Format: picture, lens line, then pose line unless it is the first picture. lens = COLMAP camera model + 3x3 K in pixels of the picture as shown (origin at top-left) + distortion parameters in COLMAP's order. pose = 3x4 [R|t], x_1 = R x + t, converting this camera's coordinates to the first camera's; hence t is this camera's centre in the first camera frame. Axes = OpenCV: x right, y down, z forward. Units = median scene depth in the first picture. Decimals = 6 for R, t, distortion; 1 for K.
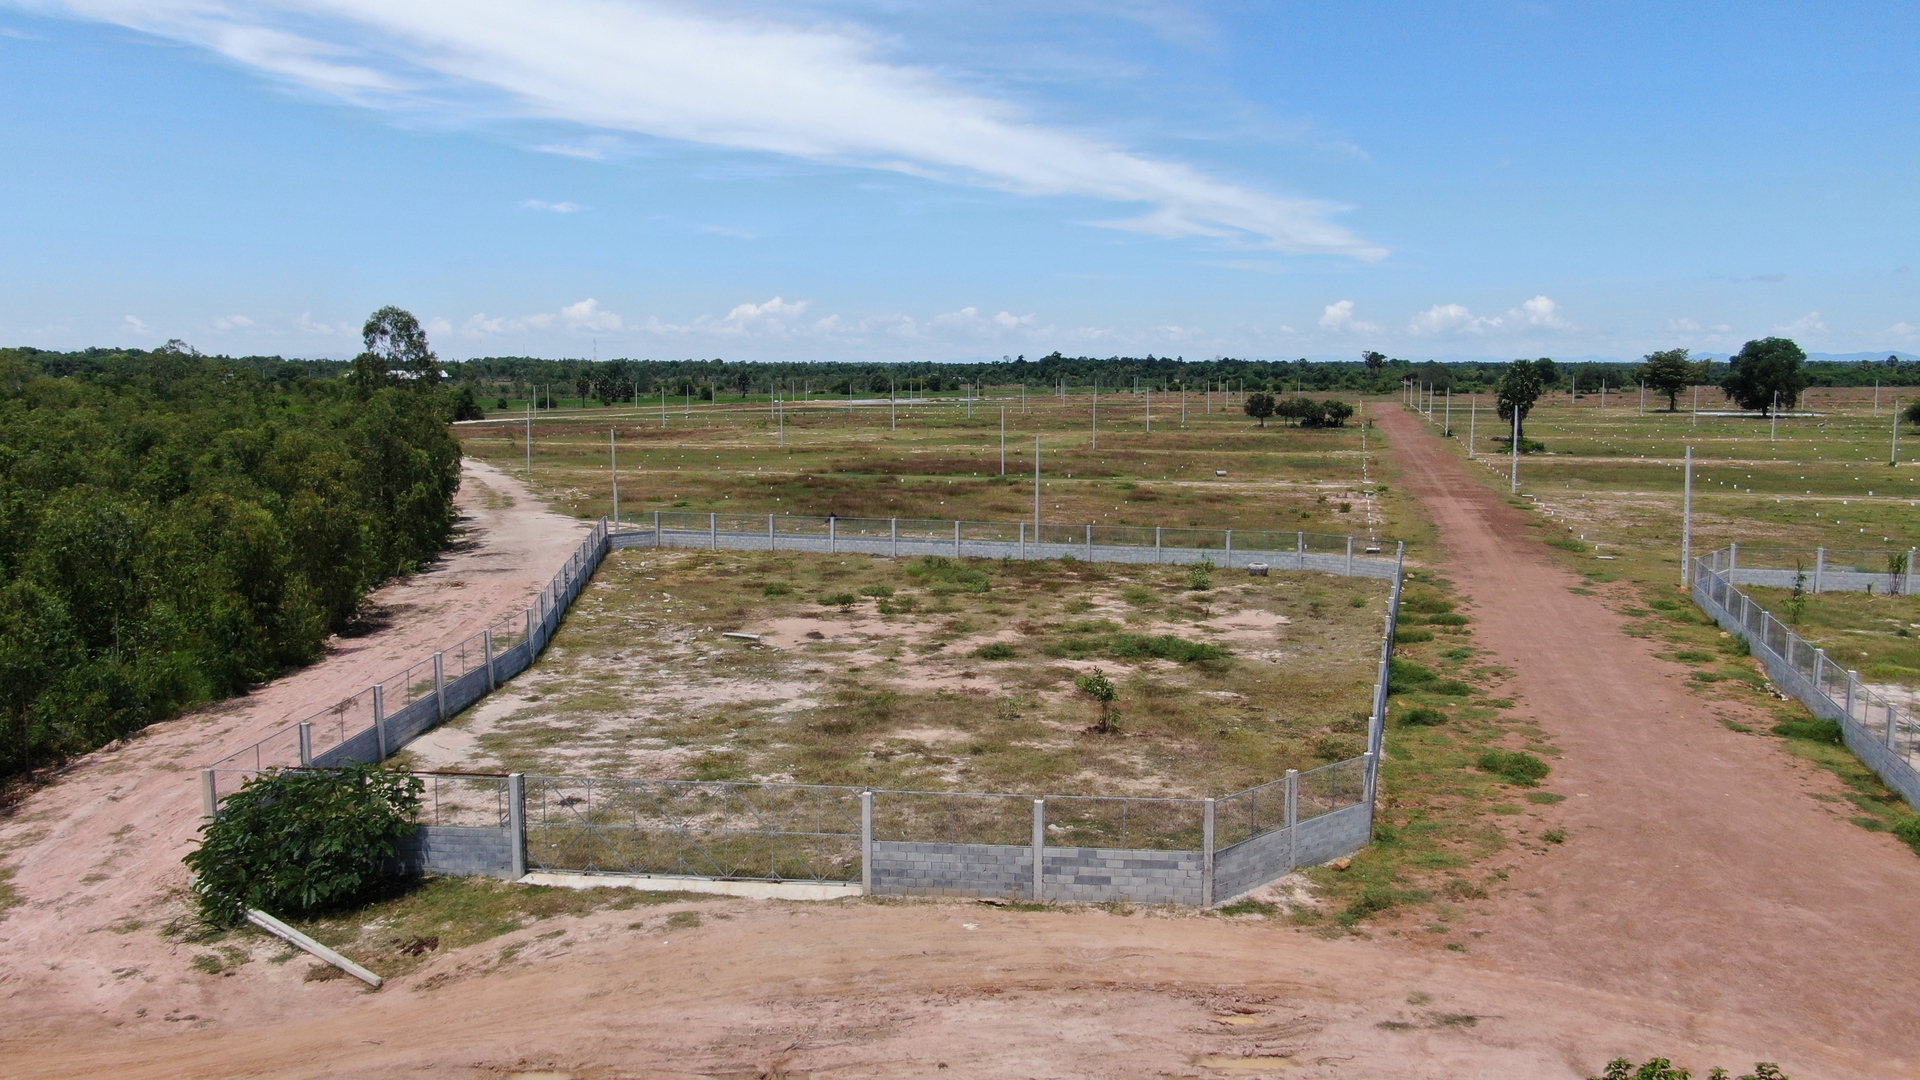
lens RADIAL K [[1384.6, 0, 960.0], [0, 1384.6, 540.0], [0, 0, 1]] dist [-0.020705, 0.010542]
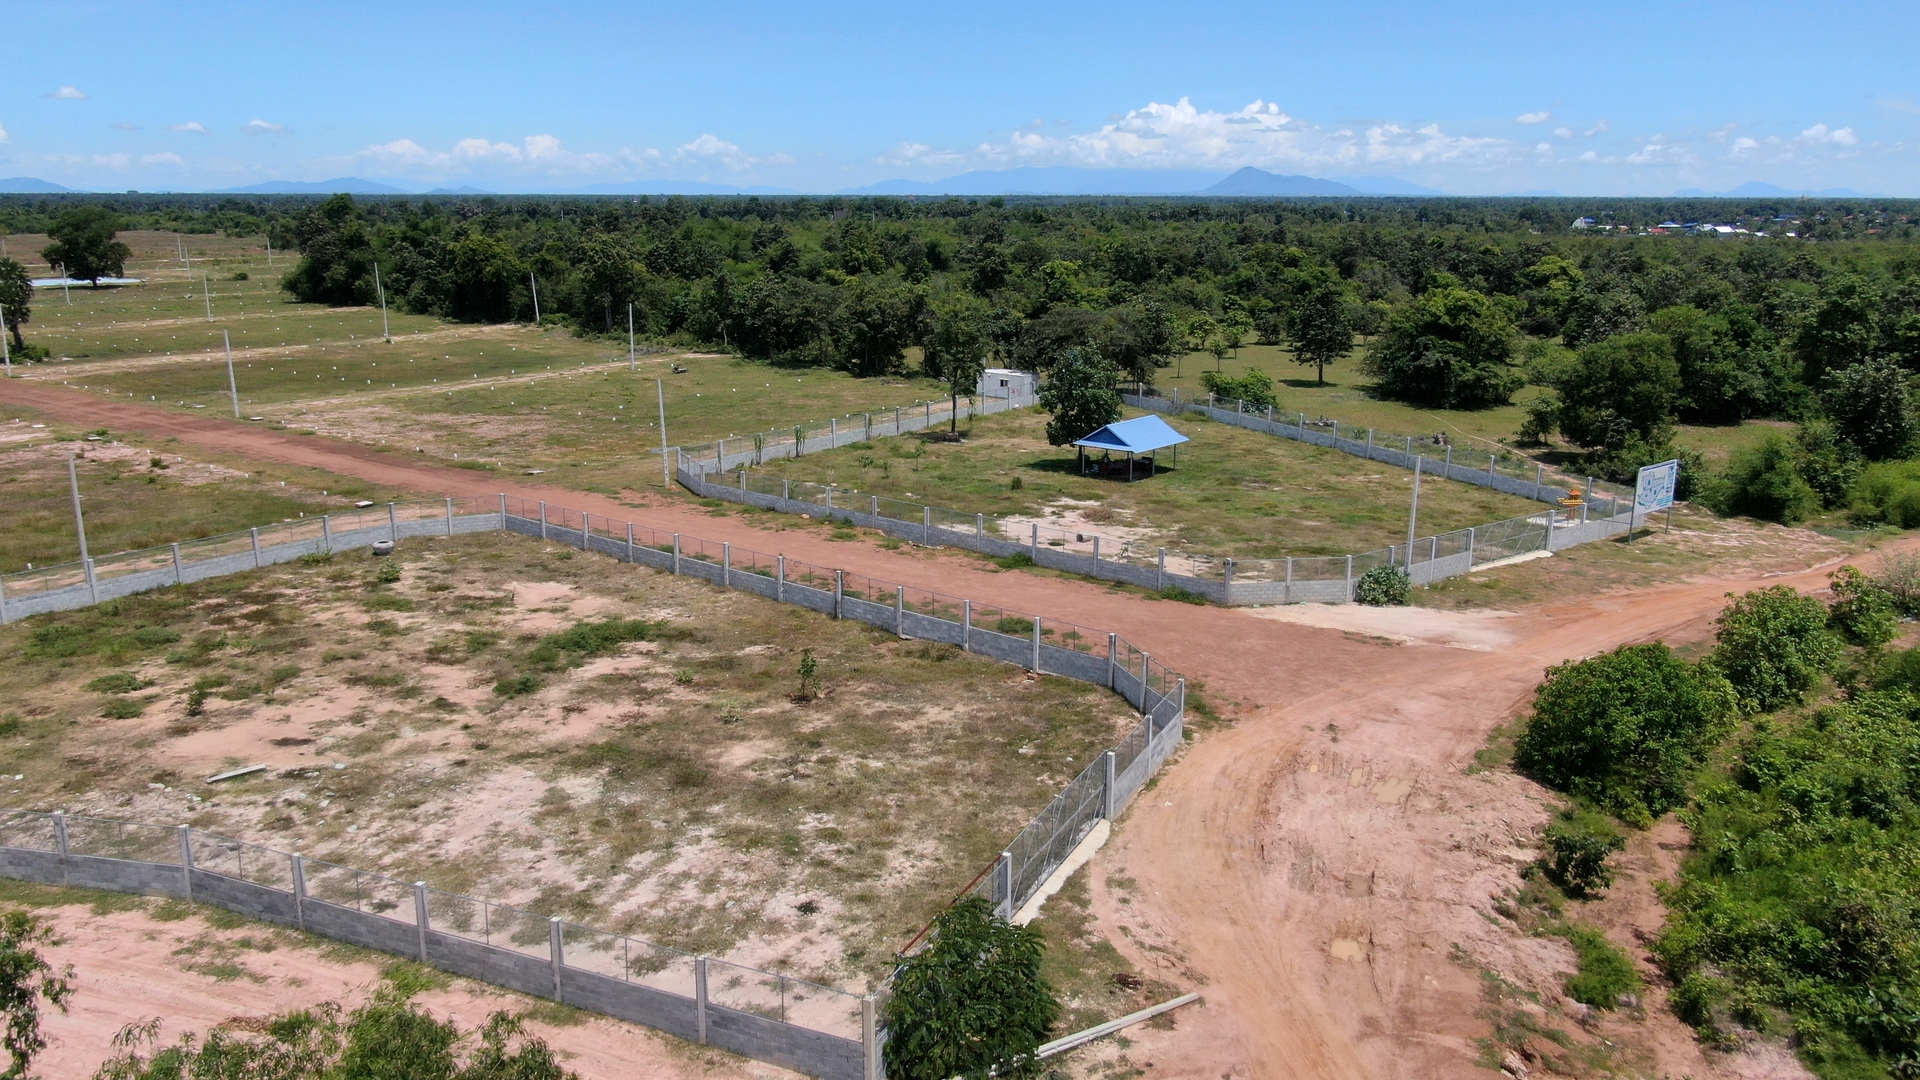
lens RADIAL K [[1384.6, 0, 960.0], [0, 1384.6, 540.0], [0, 0, 1]] dist [-0.020705, 0.010542]
pose [[0.340526, -0.223698, 0.913237, -1.060577], [0.112450, 0.974004, 0.196652, -0.255430], [-0.933487, 0.035728, 0.356828, 0.478554]]
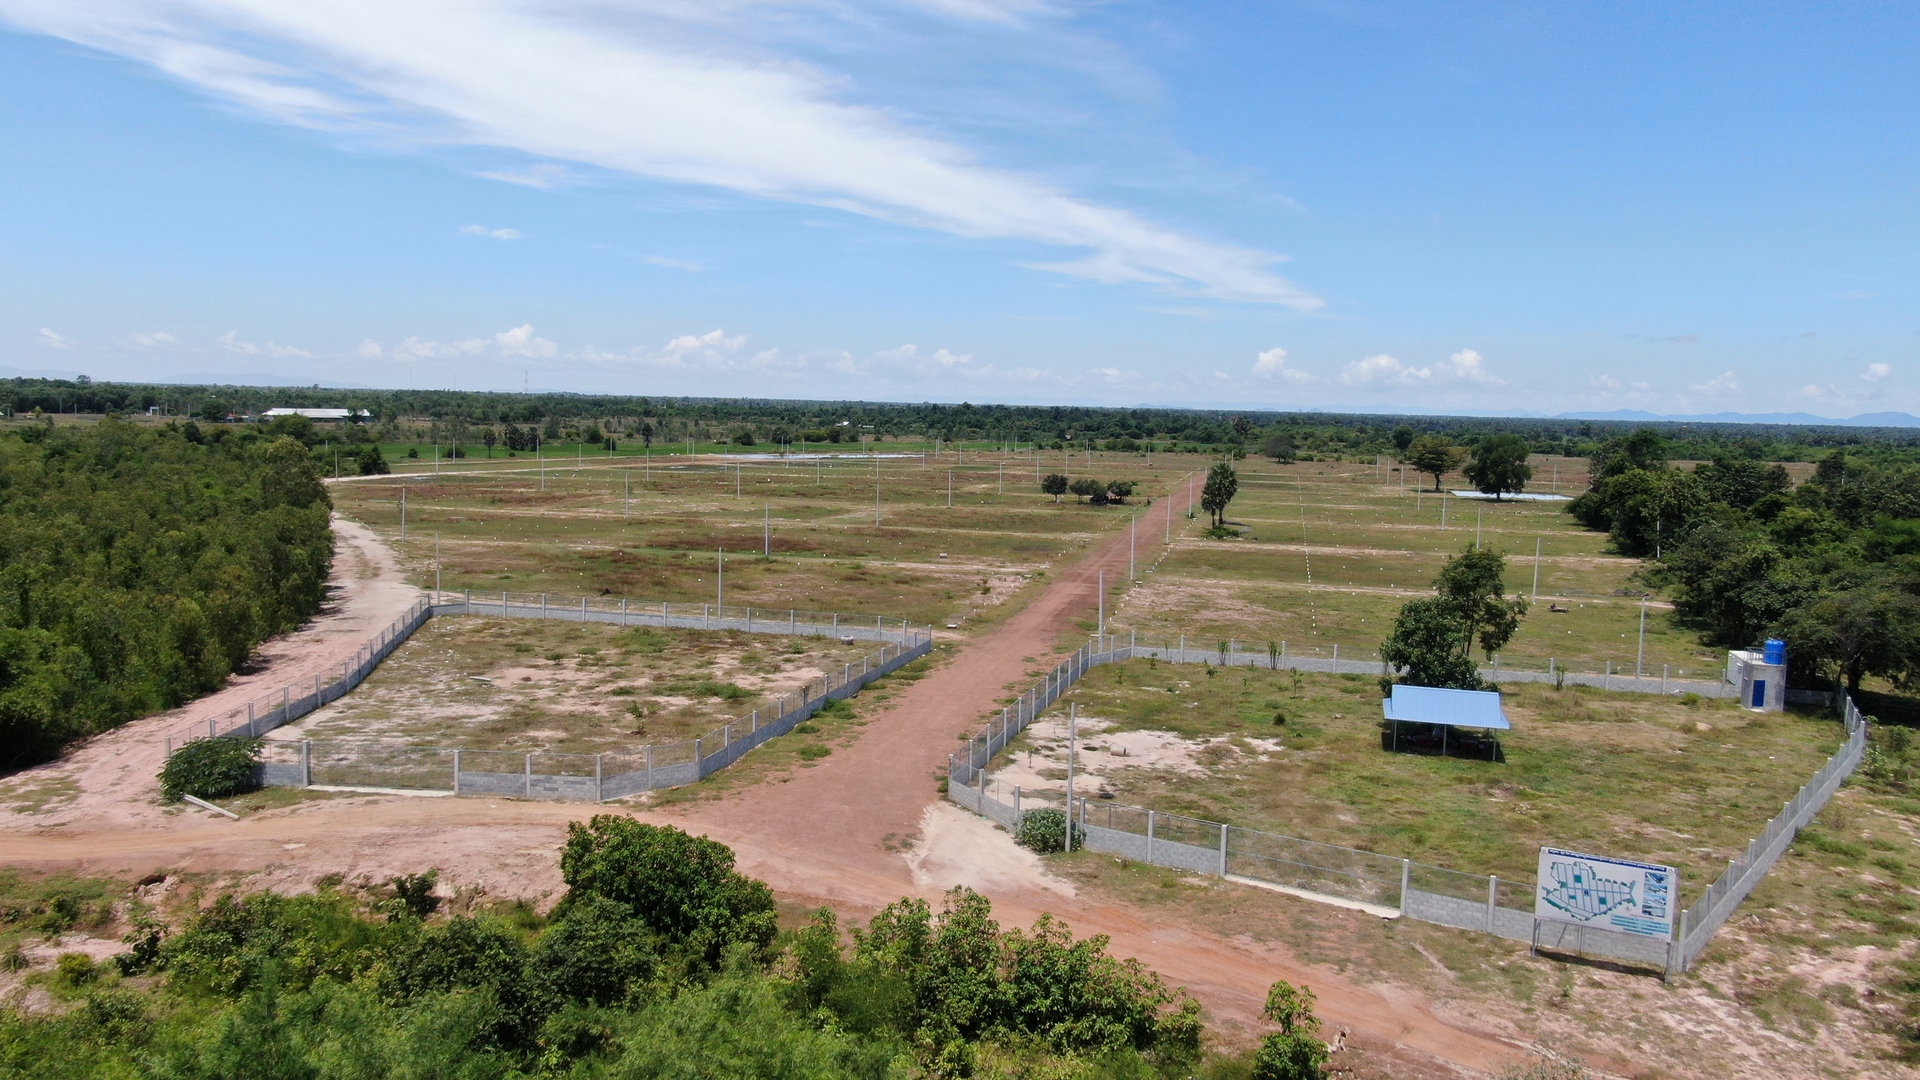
lens RADIAL K [[1384.6, 0, 960.0], [0, 1384.6, 540.0], [0, 0, 1]] dist [-0.020705, 0.010542]
pose [[0.998690, 0.021984, 0.046211, 0.510942], [-0.020729, 0.999408, -0.027464, -0.096986], [-0.046787, 0.026470, 0.998554, -1.056605]]
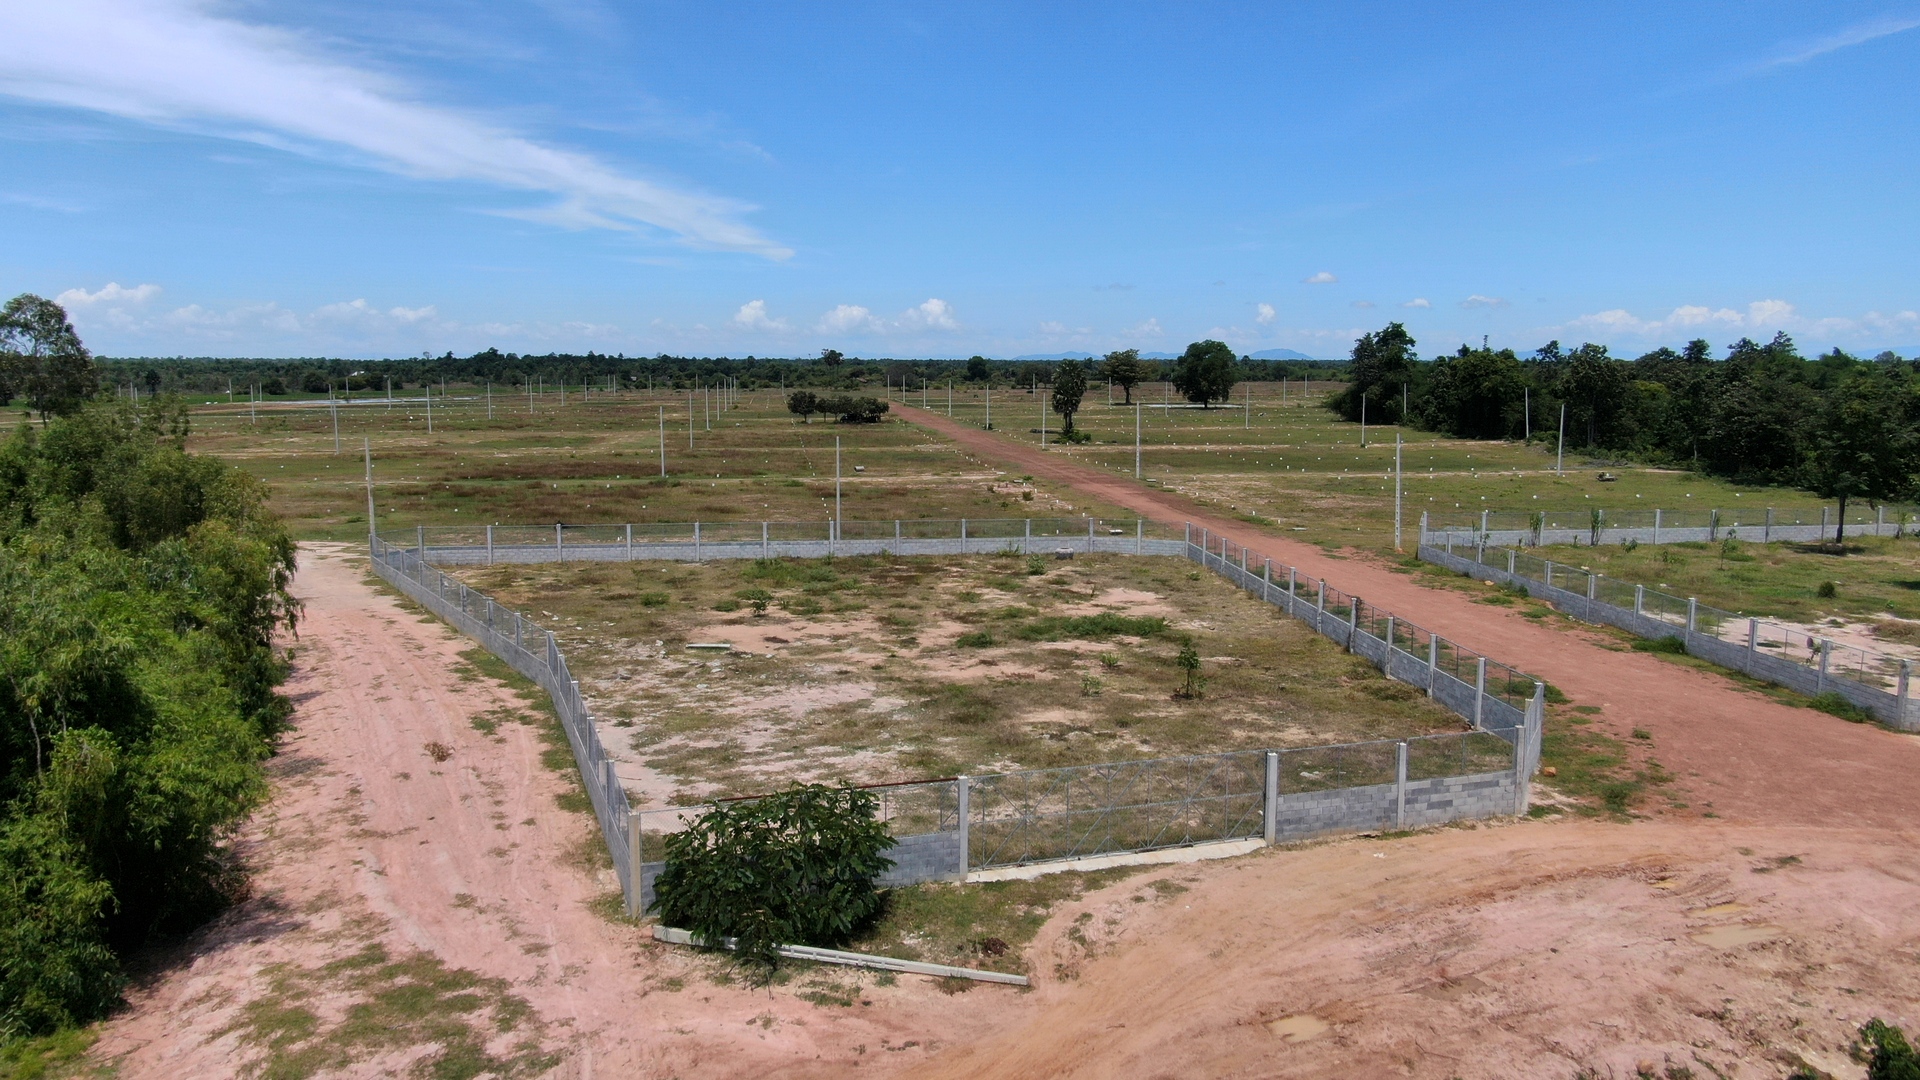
lens RADIAL K [[1384.6, 0, 960.0], [0, 1384.6, 540.0], [0, 0, 1]] dist [-0.020705, 0.010542]
pose [[0.915565, -0.048682, 0.399212, -0.567901], [0.047793, 0.998783, 0.012187, -0.012832], [-0.399320, 0.007921, 0.916778, 0.052707]]
